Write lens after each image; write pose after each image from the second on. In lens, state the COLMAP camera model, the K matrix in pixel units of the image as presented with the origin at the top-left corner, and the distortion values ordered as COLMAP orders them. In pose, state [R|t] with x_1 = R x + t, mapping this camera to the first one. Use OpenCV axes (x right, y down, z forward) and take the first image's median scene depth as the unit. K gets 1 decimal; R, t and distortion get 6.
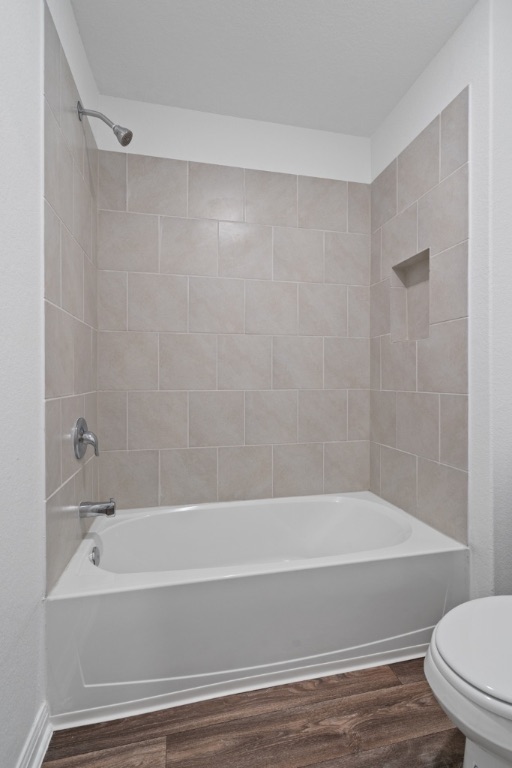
lens RADIAL K [[352.1, 0, 254.3], [0, 352.1, 378.7], [0, 0, 1]] dist [-0.000084, 0.000153]
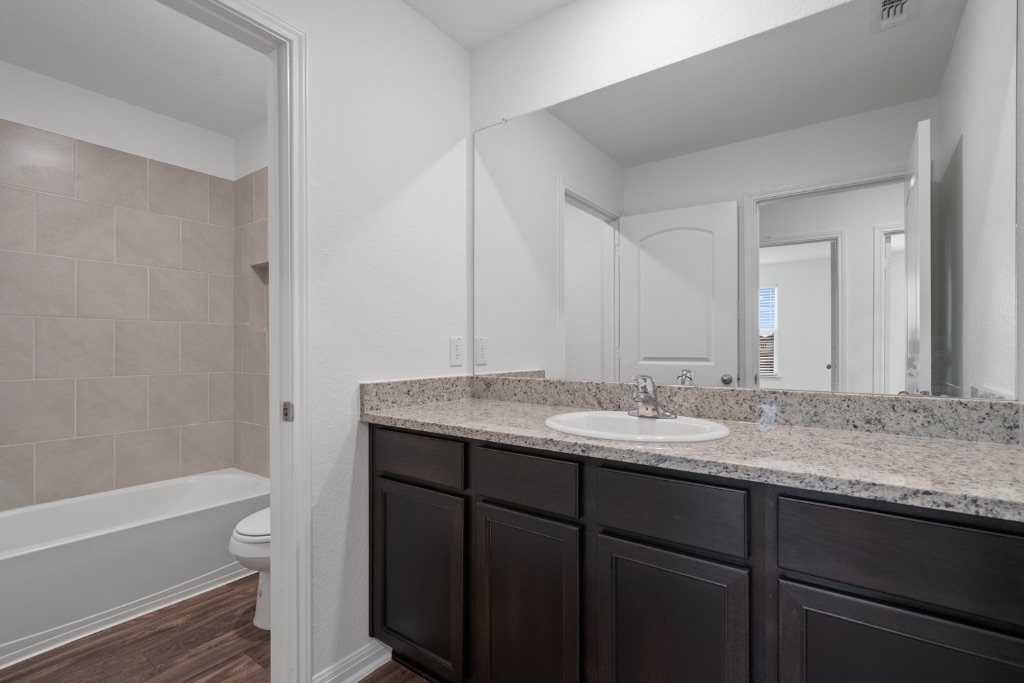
lens RADIAL K [[471.5, 0, 509.7], [0, 471.5, 350.6], [0, 0, 1]] dist [-0.000003, 0.000172]
pose [[0.744827, -0.000538, 0.667258, -0.004633], [-0.004126, 0.999977, 0.005412, -0.050551], [-0.667245, -0.006784, 0.744807, -0.679518]]
